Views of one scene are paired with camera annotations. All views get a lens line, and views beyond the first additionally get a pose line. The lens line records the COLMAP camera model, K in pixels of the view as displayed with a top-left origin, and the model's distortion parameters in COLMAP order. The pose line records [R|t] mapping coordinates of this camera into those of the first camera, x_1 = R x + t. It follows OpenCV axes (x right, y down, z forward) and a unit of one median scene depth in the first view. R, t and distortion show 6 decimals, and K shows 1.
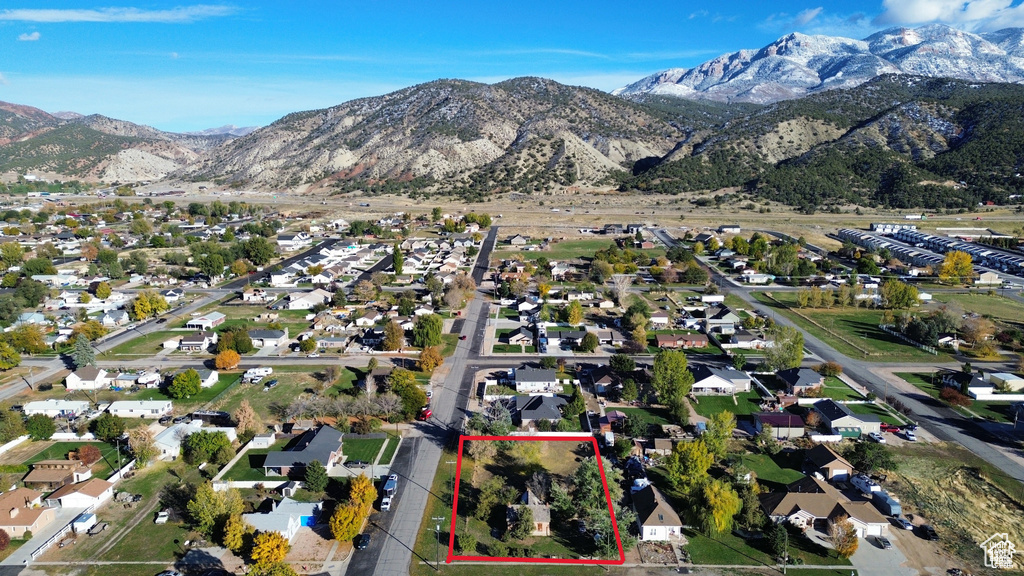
lens RADIAL K [[713.5, 0, 510.1], [0, 713.5, 291.9], [0, 0, 1]] dist [0.071721, -0.072814]
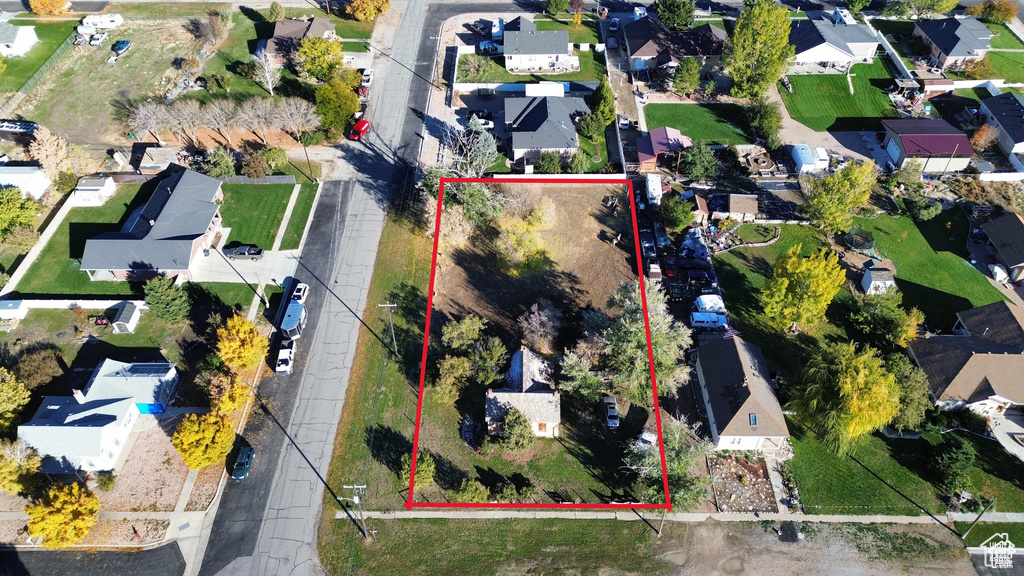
lens RADIAL K [[713.5, 0, 510.1], [0, 713.5, 291.9], [0, 0, 1]] dist [0.071721, -0.072814]
pose [[0.999948, -0.009089, 0.004593, 0.009648], [0.004857, 0.822068, 0.569368, -0.071962], [-0.008951, -0.569316, 0.822070, 0.423720]]
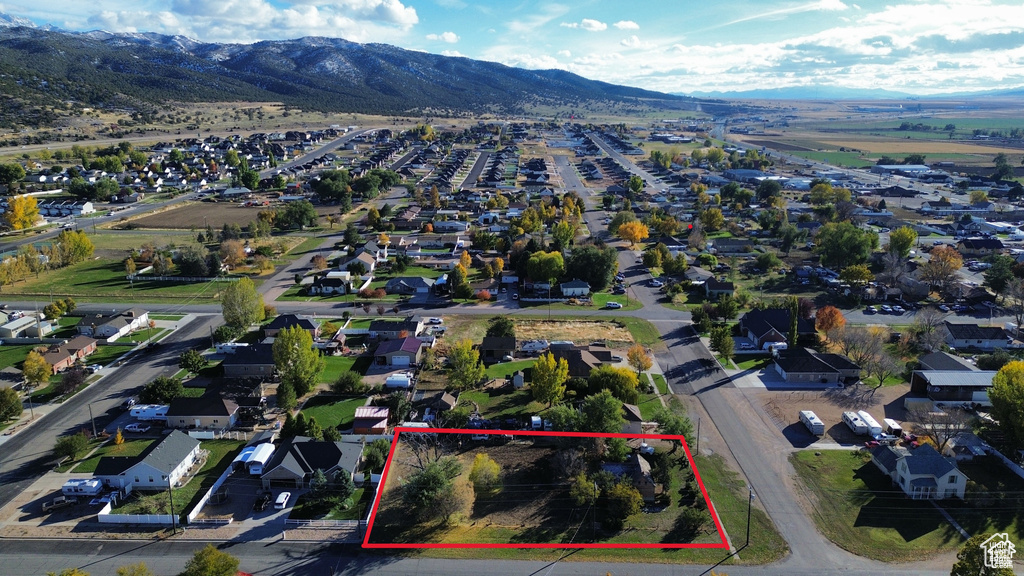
lens RADIAL K [[713.5, 0, 510.1], [0, 713.5, 291.9], [0, 0, 1]] dist [0.071721, -0.072814]
pose [[0.000533, -0.251733, 0.967796, -0.592583], [0.176939, 0.952550, 0.247670, -0.122360], [-0.984222, 0.171109, 0.045050, 0.799042]]
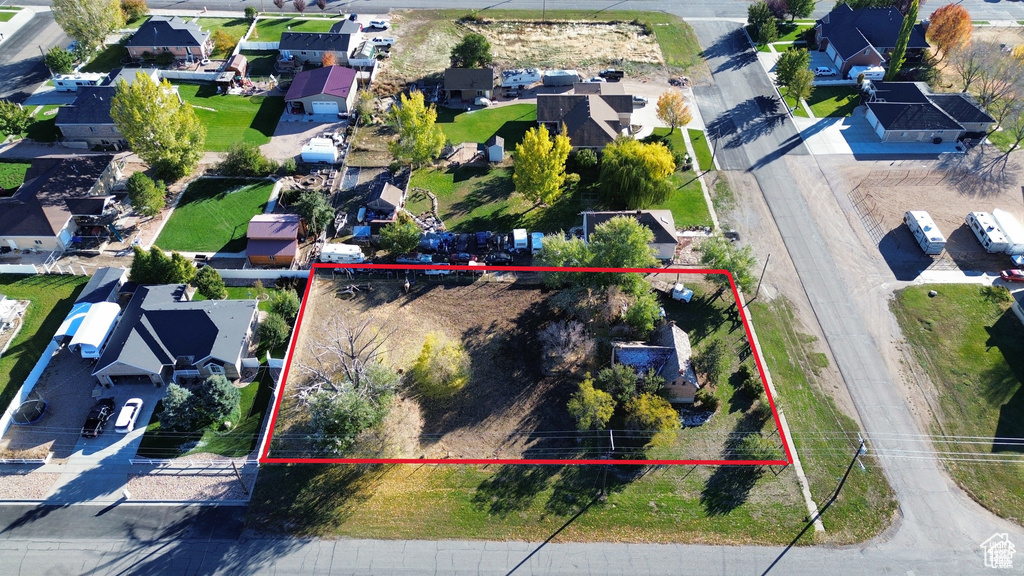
lens RADIAL K [[713.5, 0, 510.1], [0, 713.5, 291.9], [0, 0, 1]] dist [0.071721, -0.072814]
pose [[-0.013059, -0.685819, 0.727655, -0.275572], [0.175559, 0.714840, 0.676892, -0.120326], [-0.984382, 0.136586, 0.111067, 0.784068]]
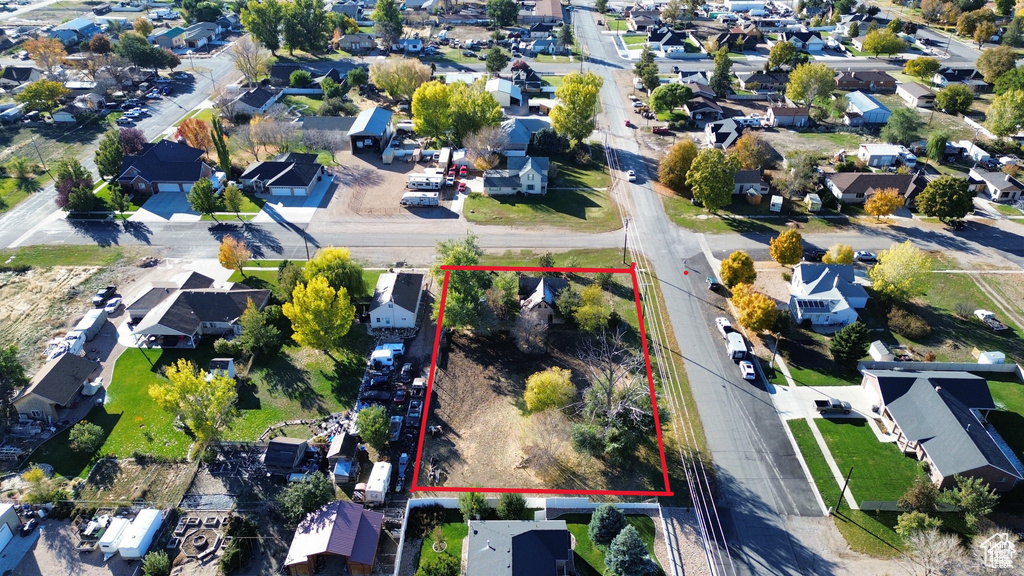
lens RADIAL K [[713.5, 0, 510.1], [0, 713.5, 291.9], [0, 0, 1]] dist [0.071721, -0.072814]
pose [[-0.999973, 0.004648, 0.005704, 0.045020], [0.007270, 0.743476, 0.668723, -0.204032], [-0.001133, 0.668746, -0.743490, 1.227093]]
